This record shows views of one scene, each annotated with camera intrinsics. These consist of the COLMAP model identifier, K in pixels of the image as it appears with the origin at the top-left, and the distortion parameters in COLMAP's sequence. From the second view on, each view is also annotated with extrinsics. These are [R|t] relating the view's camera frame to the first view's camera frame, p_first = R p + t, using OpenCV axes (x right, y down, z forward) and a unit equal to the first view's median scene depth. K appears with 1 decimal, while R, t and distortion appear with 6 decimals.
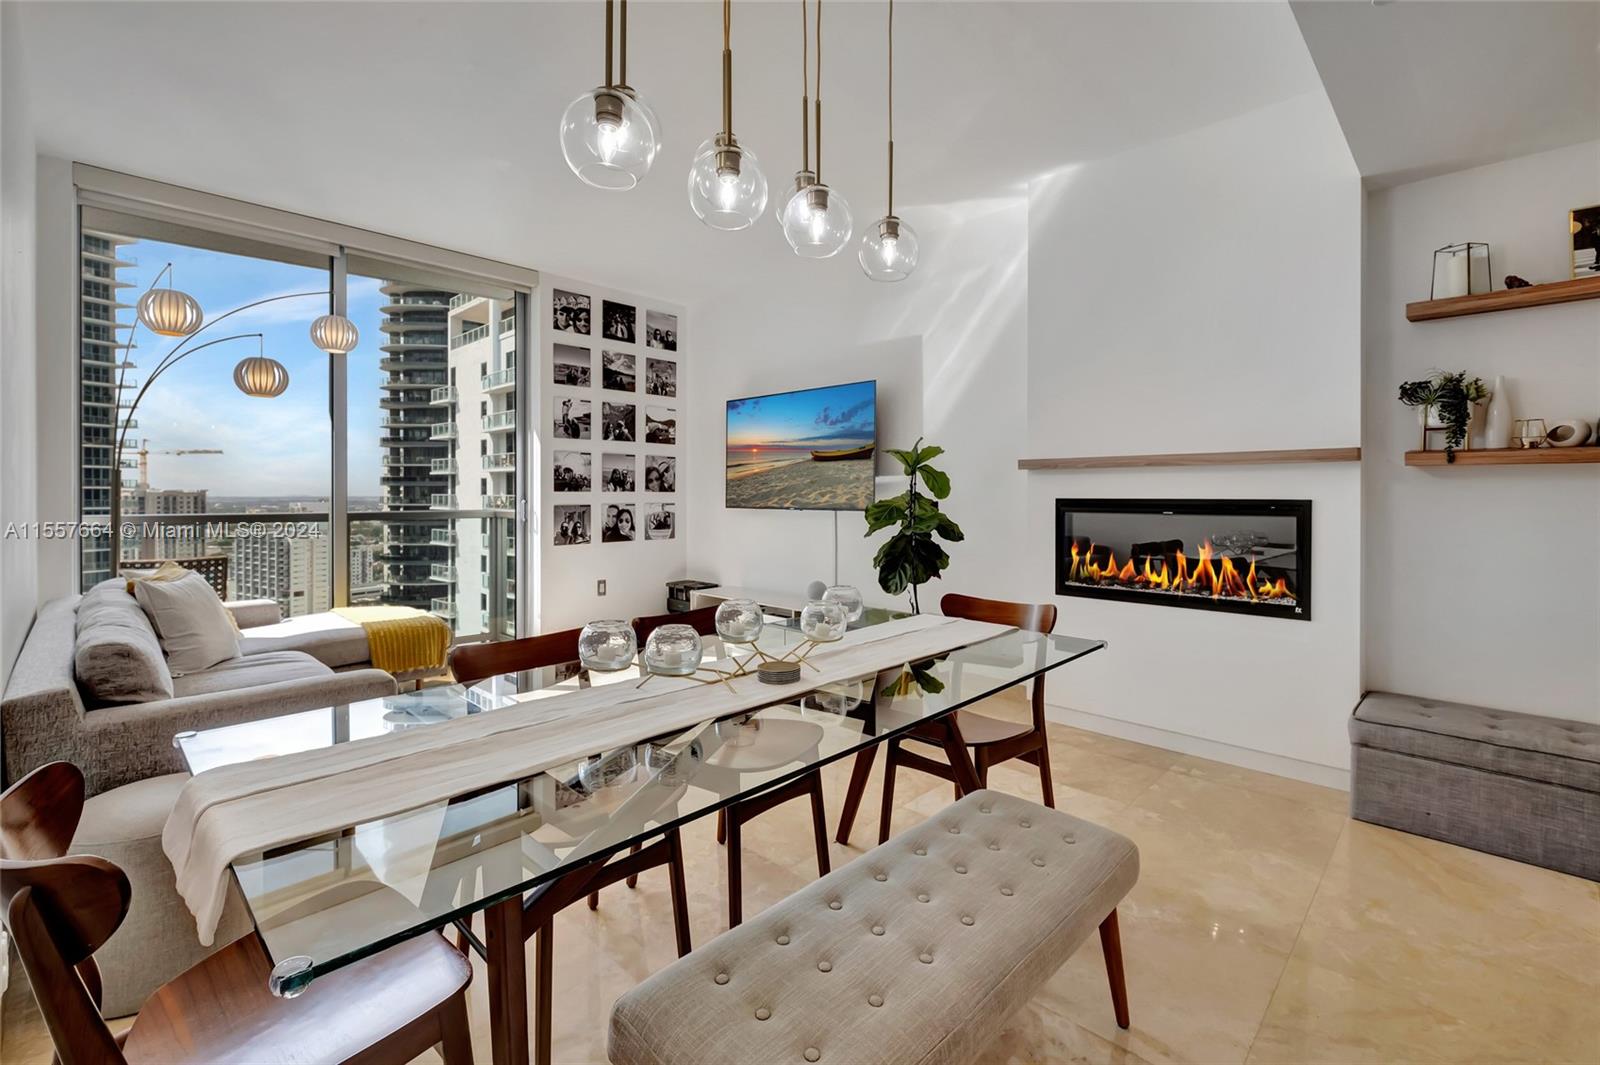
lens RADIAL K [[705.3, 0, 802.0], [0, 705.3, 495.3], [0, 0, 1]] dist [0.000185, -0.000142]
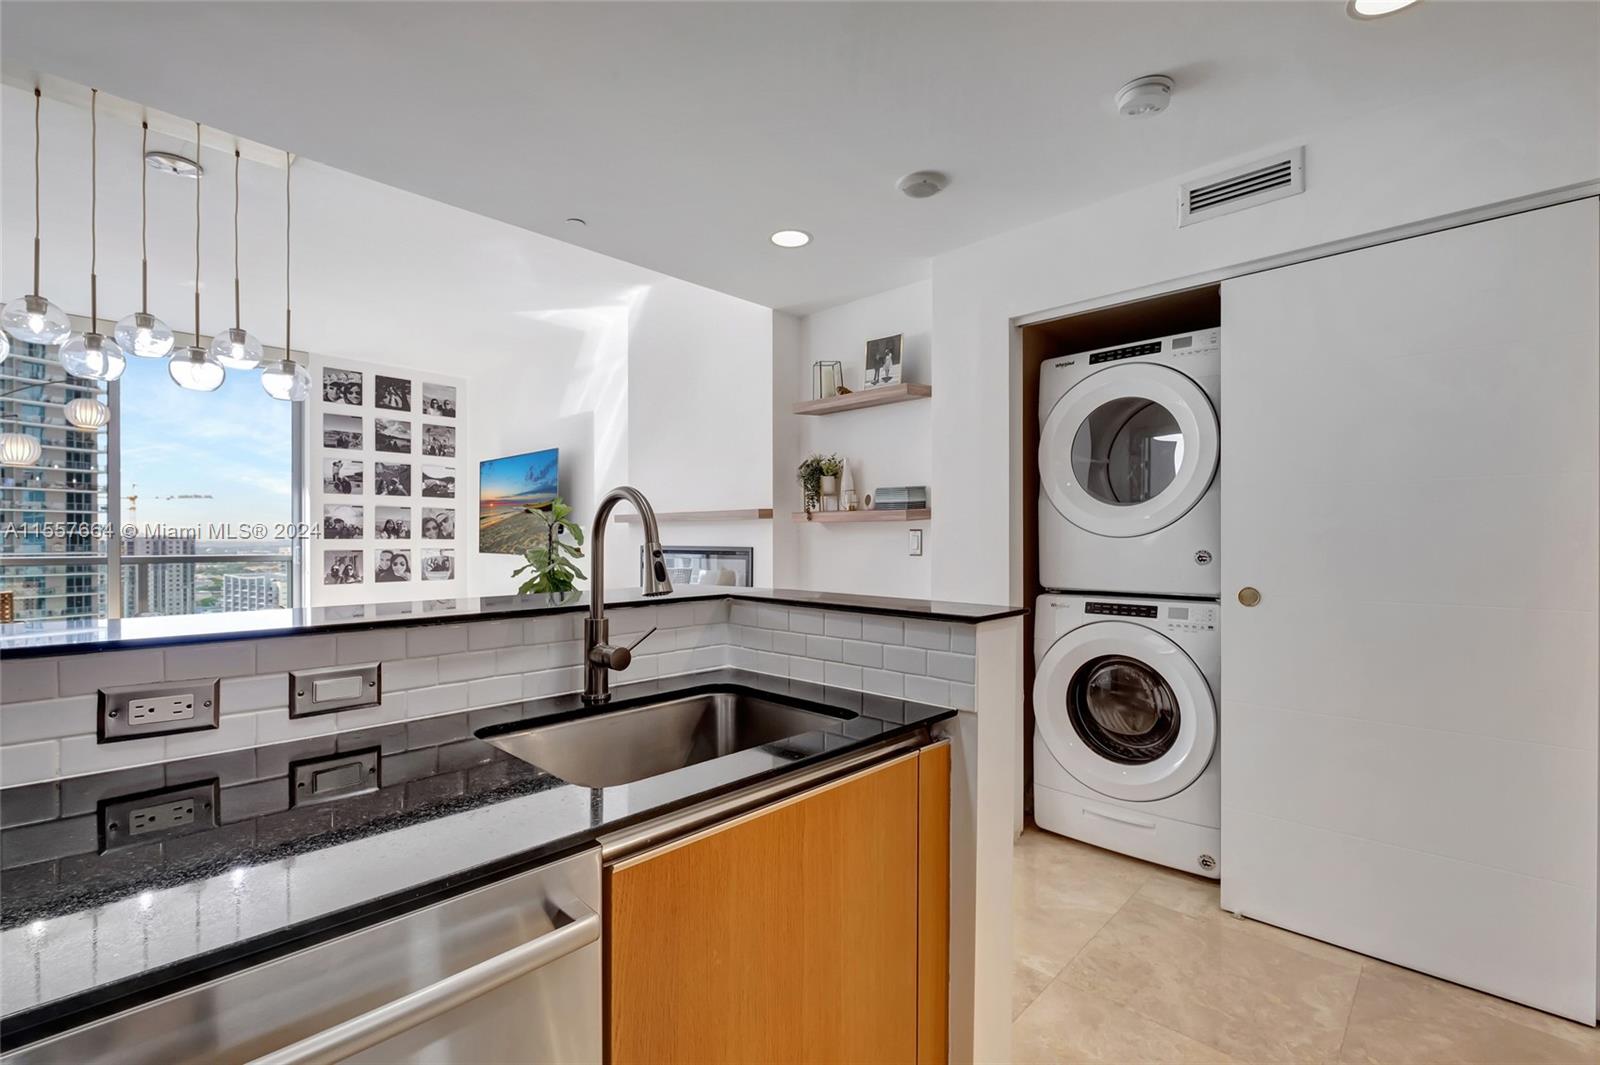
lens RADIAL K [[700.4, 0, 801.1], [0, 700.4, 539.0], [0, 0, 1]] dist [-0.001635, -0.000558]
pose [[0.999938, 0.000557, 0.011164, 0.393705], [-0.000535, 0.999998, -0.002005, -0.002939], [-0.011165, 0.001999, 0.999936, -0.162066]]
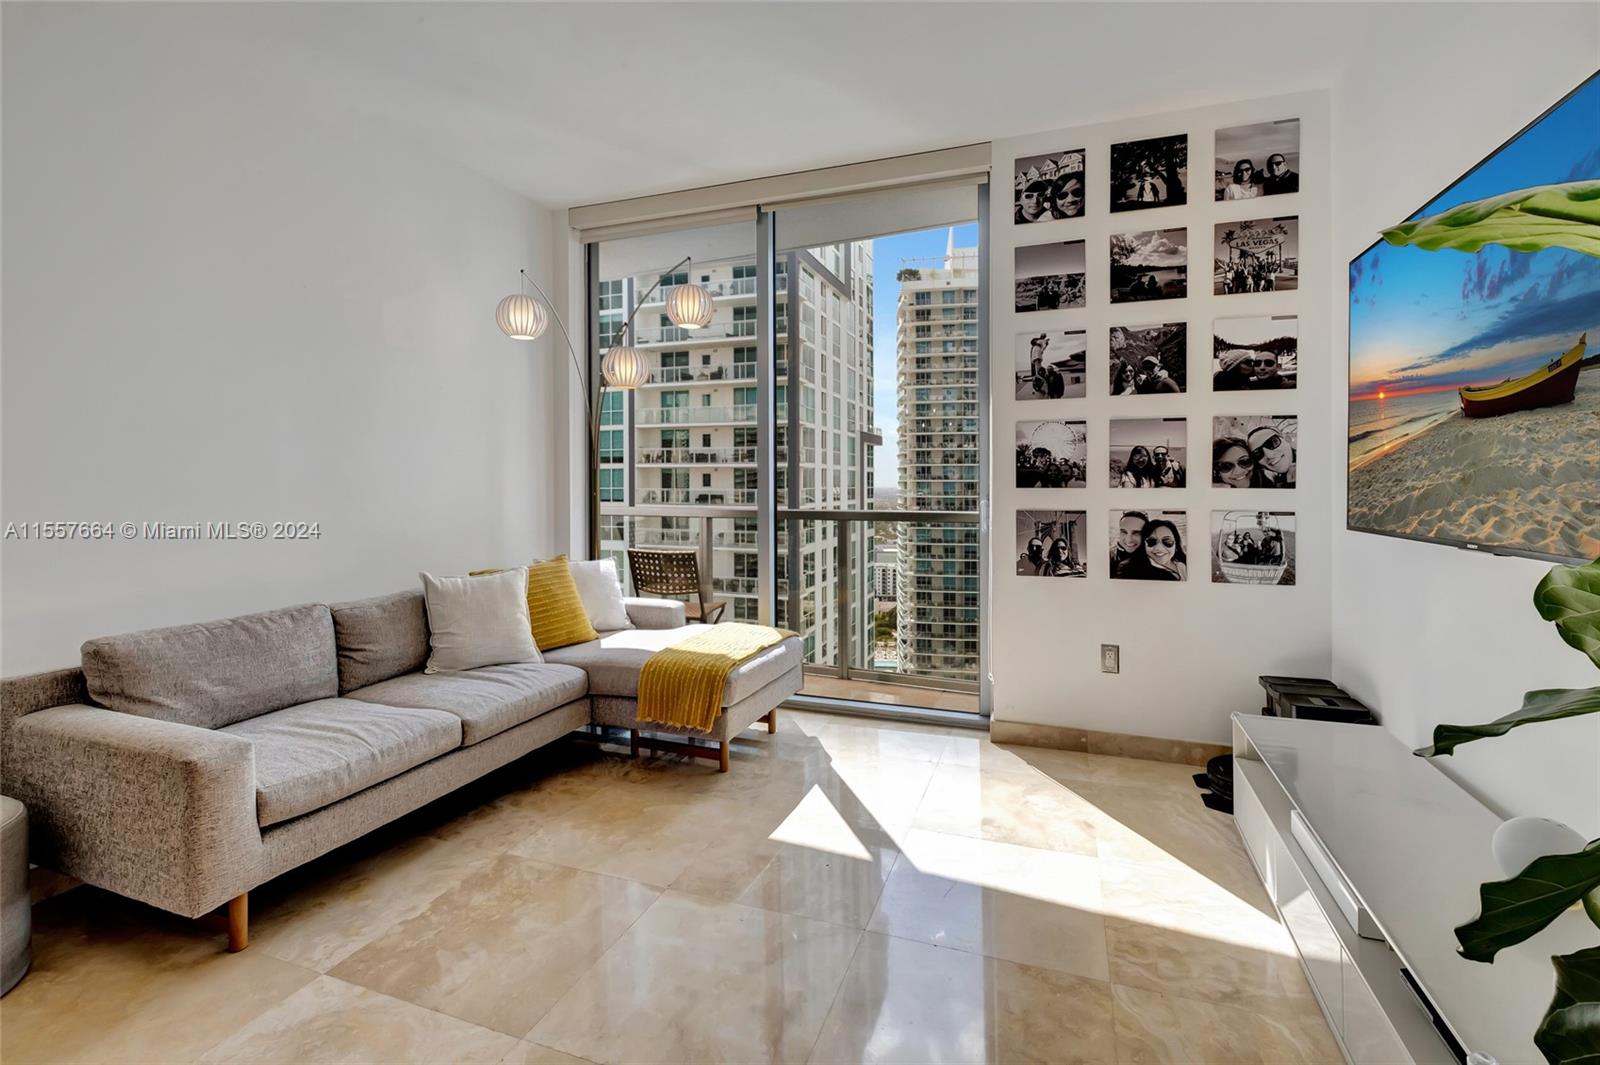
lens RADIAL K [[719.7, 0, 806.7], [0, 719.7, 490.4], [0, 0, 1]] dist [0.016179, -0.017024]
pose [[0.402780, 0.002998, -0.915292, 0.139677], [-0.003276, 0.999993, 0.001833, -0.003184], [0.915291, 0.002260, 0.402787, 0.525218]]
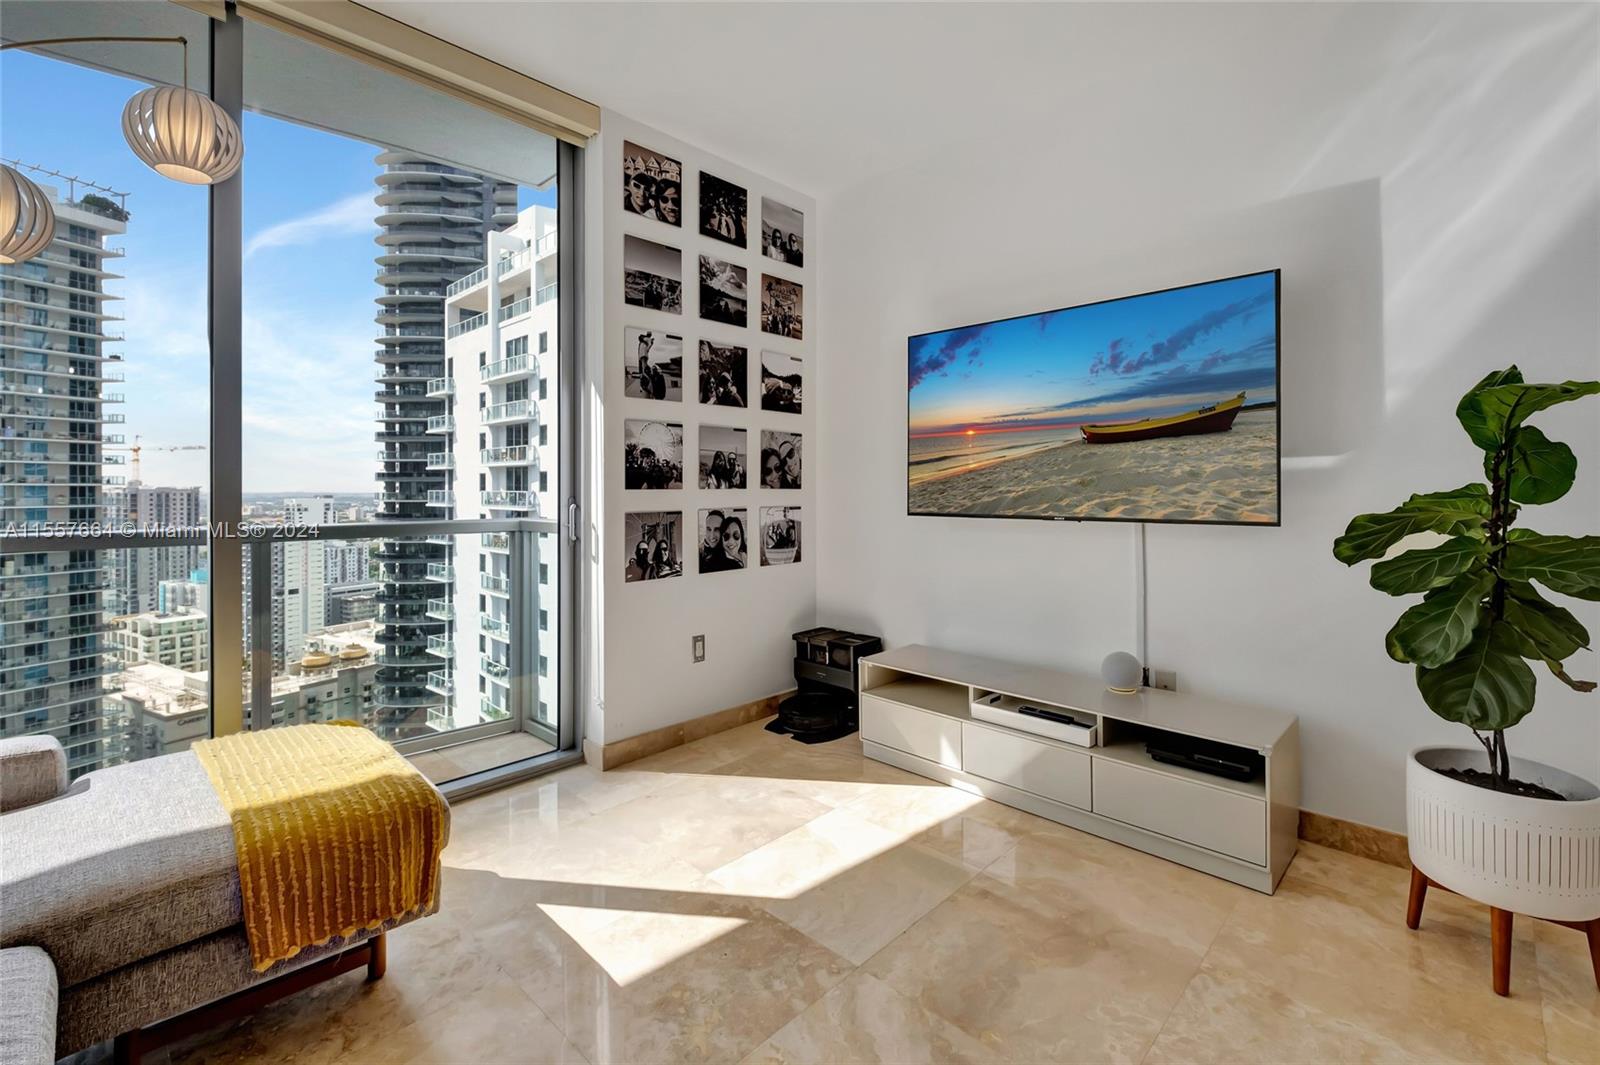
lens RADIAL K [[712.2, 0, 806.1], [0, 712.2, 485.6], [0, 0, 1]] dist [-0.001130, 0.000119]
pose [[0.999984, -0.003905, 0.003998, -0.186604], [0.003927, 0.999977, -0.005544, -0.004070], [-0.003976, 0.005560, 0.999977, 0.375611]]
